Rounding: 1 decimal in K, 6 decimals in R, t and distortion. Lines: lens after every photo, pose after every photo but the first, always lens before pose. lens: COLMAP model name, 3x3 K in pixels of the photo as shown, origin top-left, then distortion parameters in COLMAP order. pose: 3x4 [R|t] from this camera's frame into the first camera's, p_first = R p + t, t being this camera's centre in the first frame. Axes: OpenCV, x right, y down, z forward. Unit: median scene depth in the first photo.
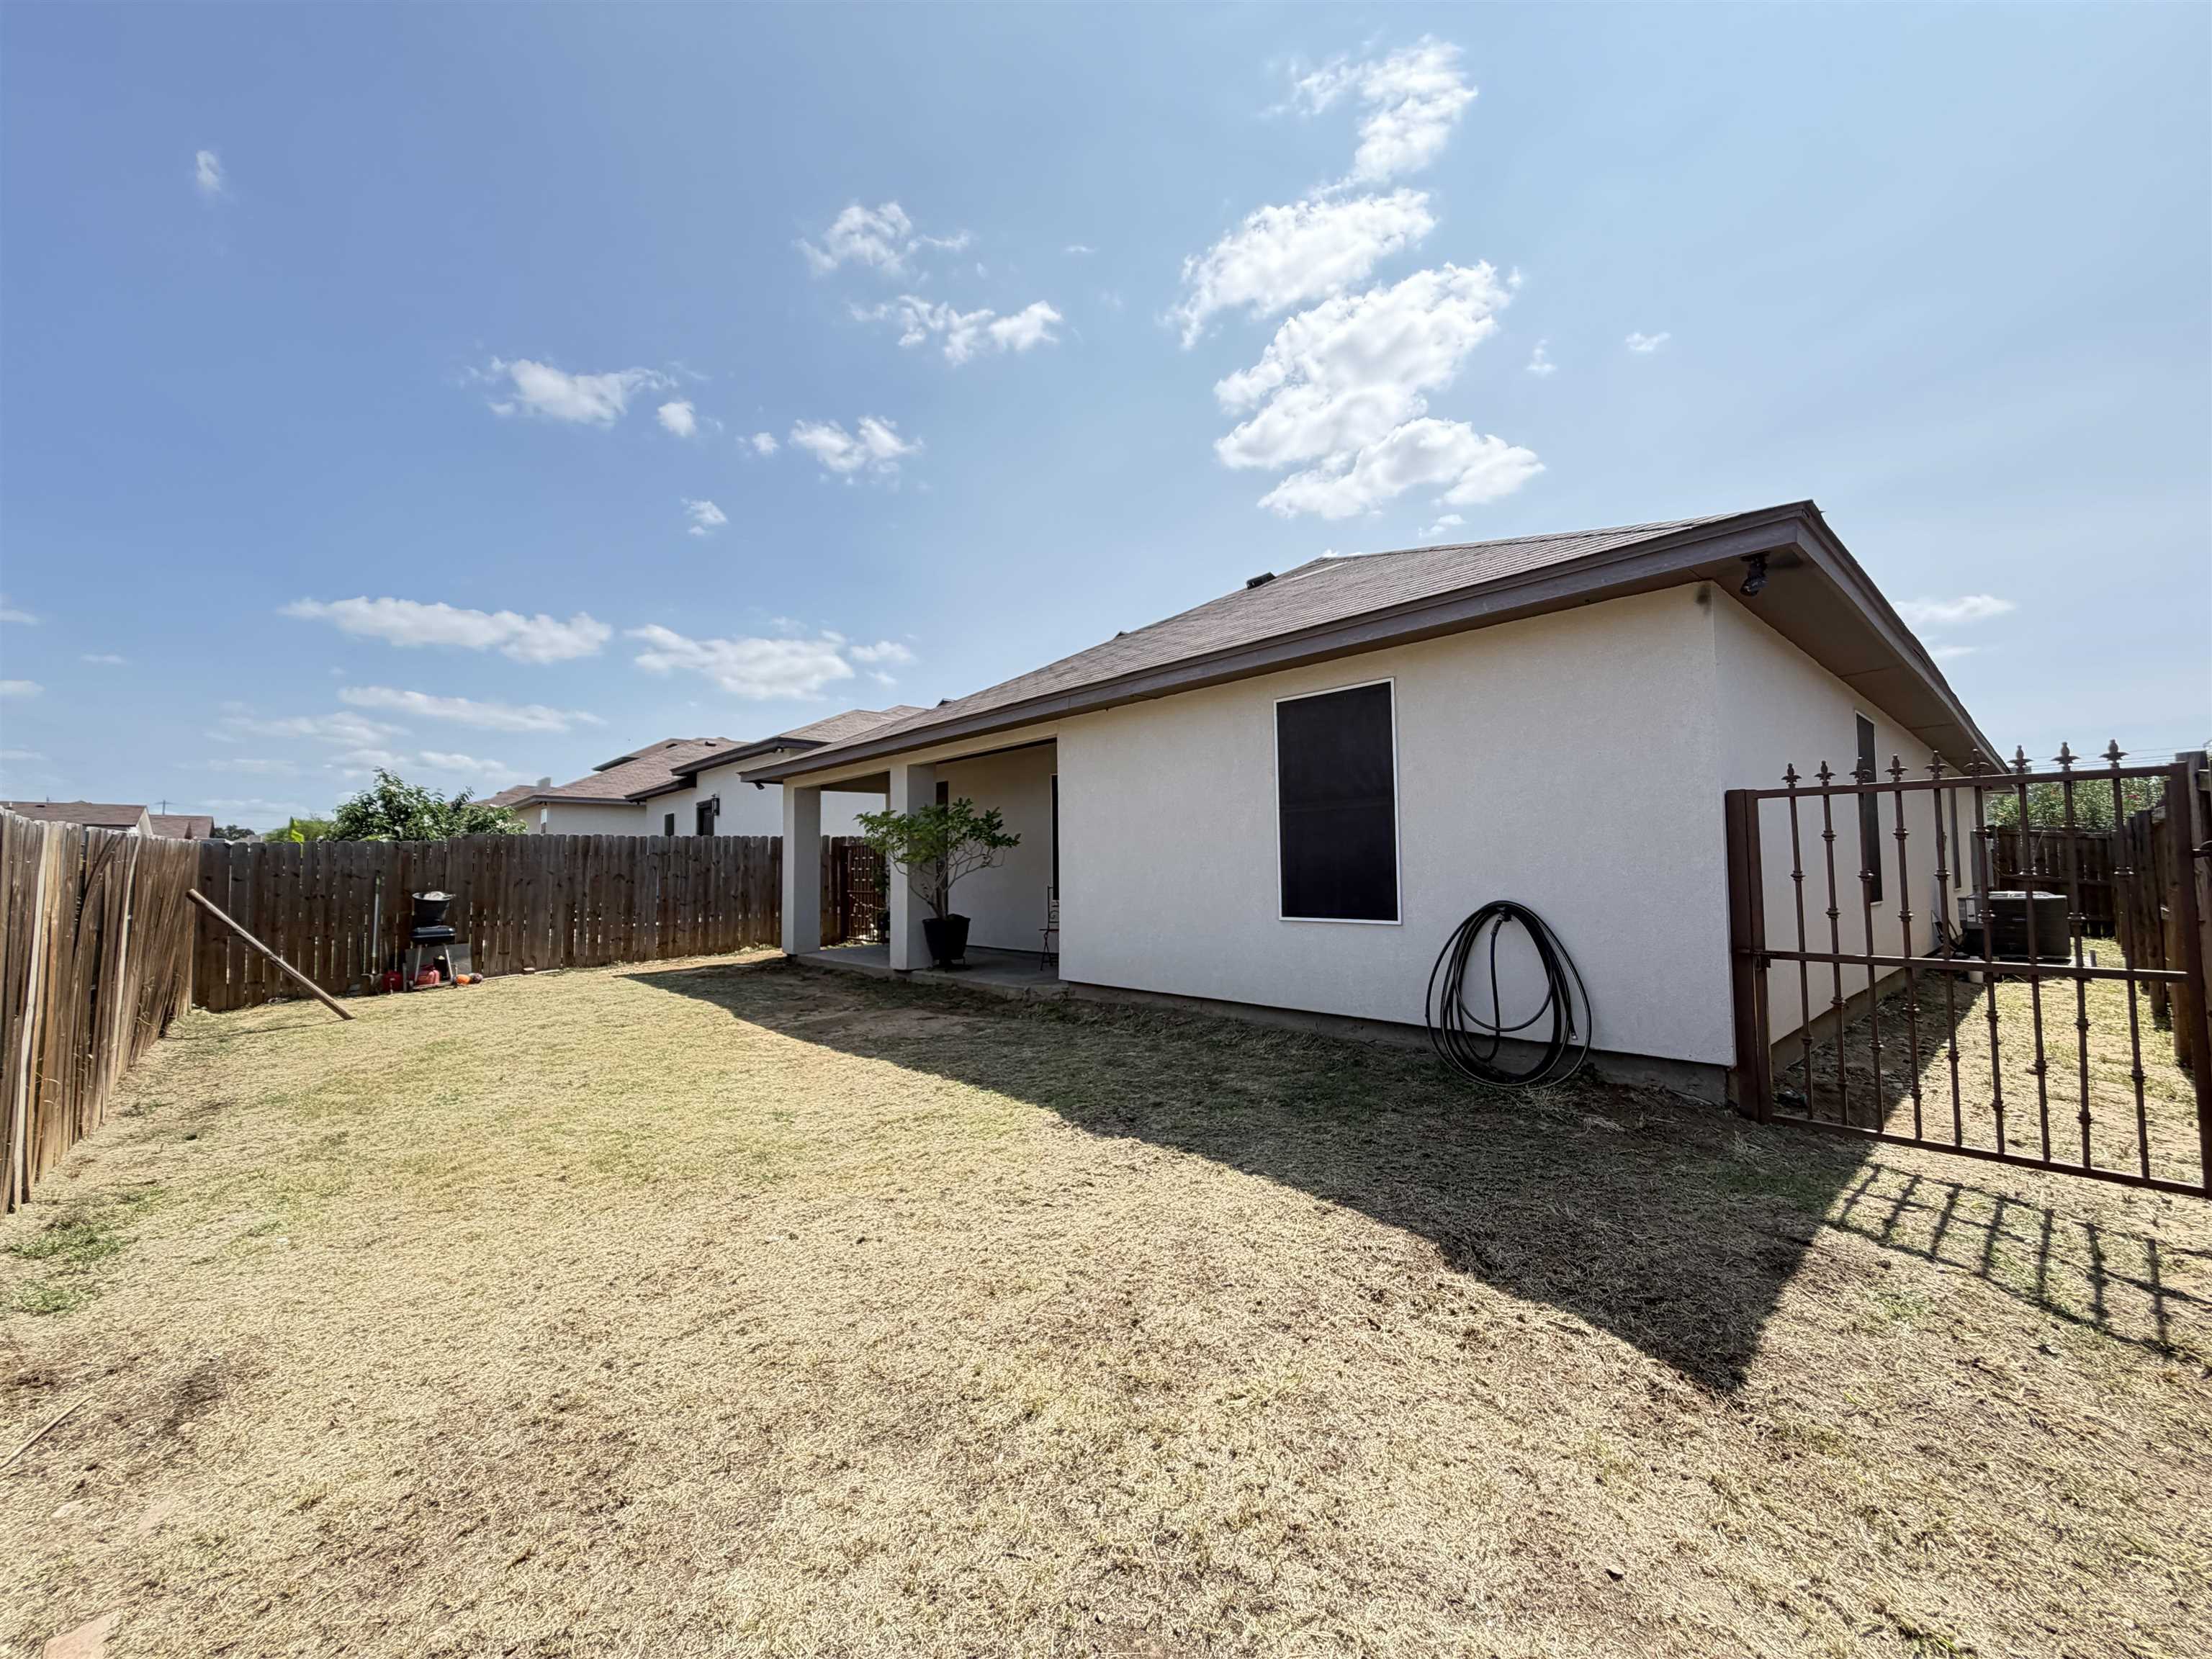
lens RADIAL K [[881.3, 0, 1106.0], [0, 881.3, 829.5], [0, 0, 1]] dist [0.000693, 0.000052]
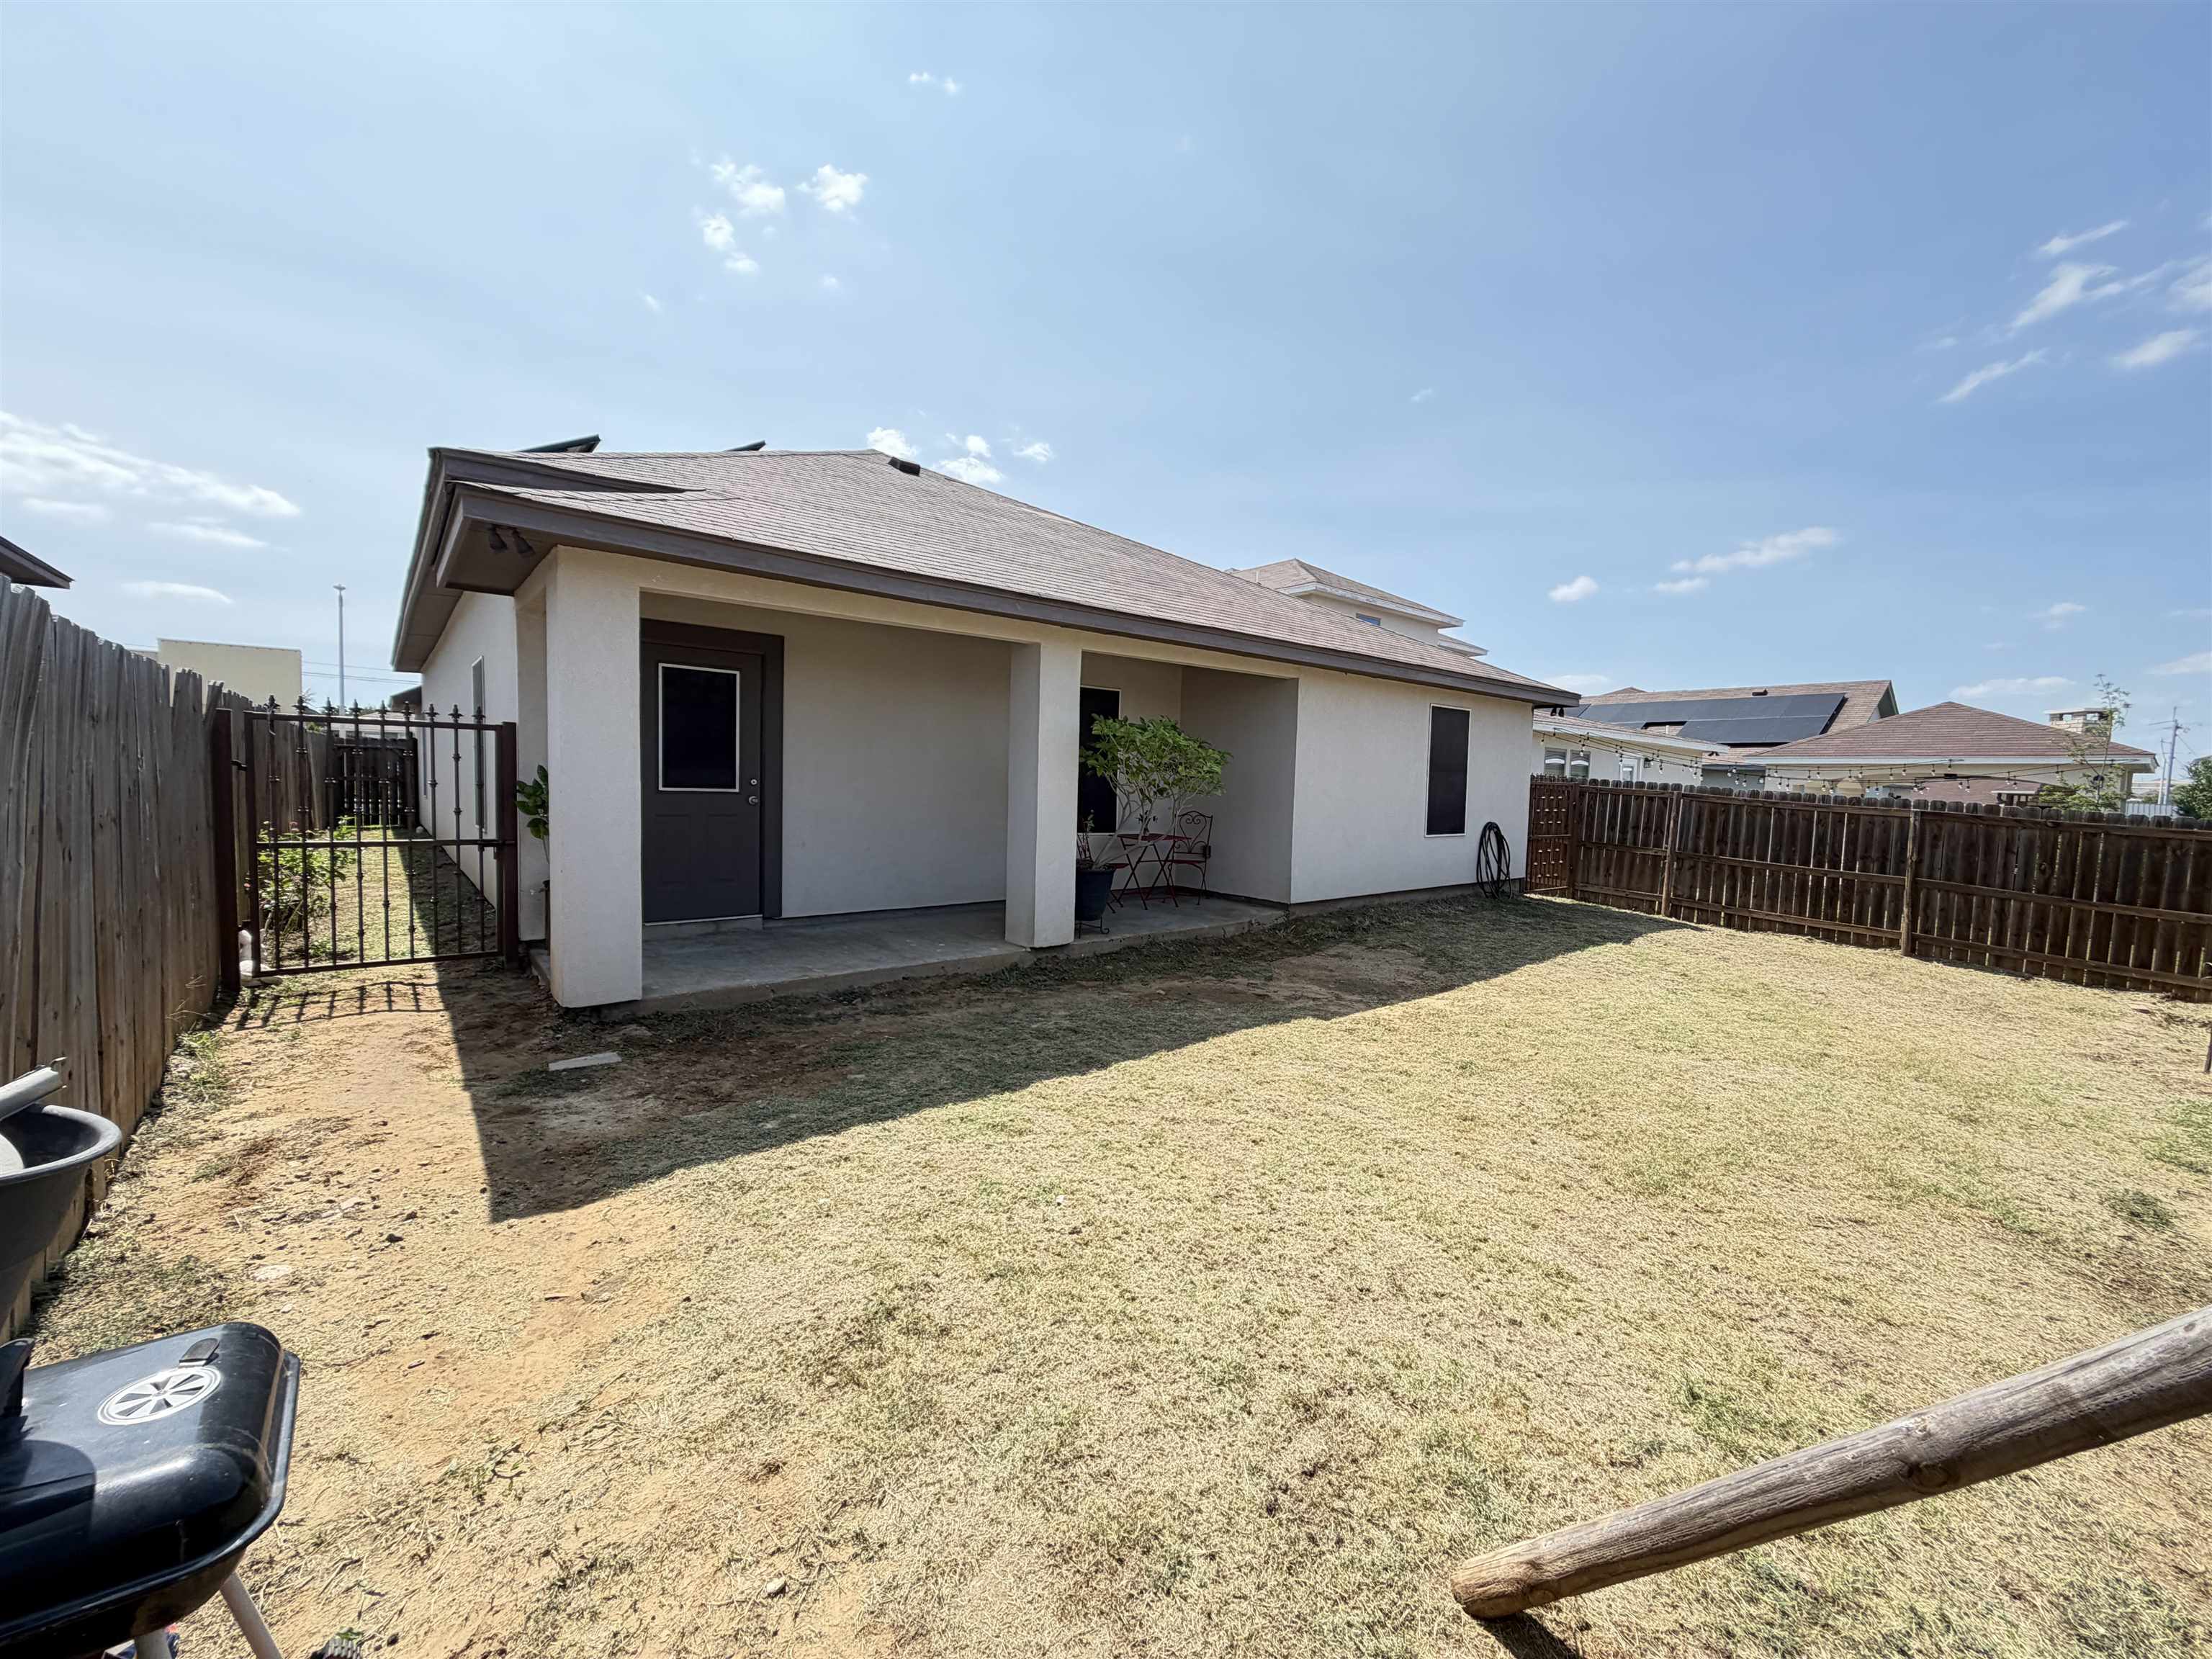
lens RADIAL K [[881.3, 0, 1106.0], [0, 881.3, 829.5], [0, 0, 1]] dist [0.000693, 0.000052]
pose [[0.034399, -0.054420, 0.997925, -1.436414], [-0.081819, 0.995011, 0.057082, 0.040300], [-0.996053, -0.083612, 0.029774, 1.493553]]
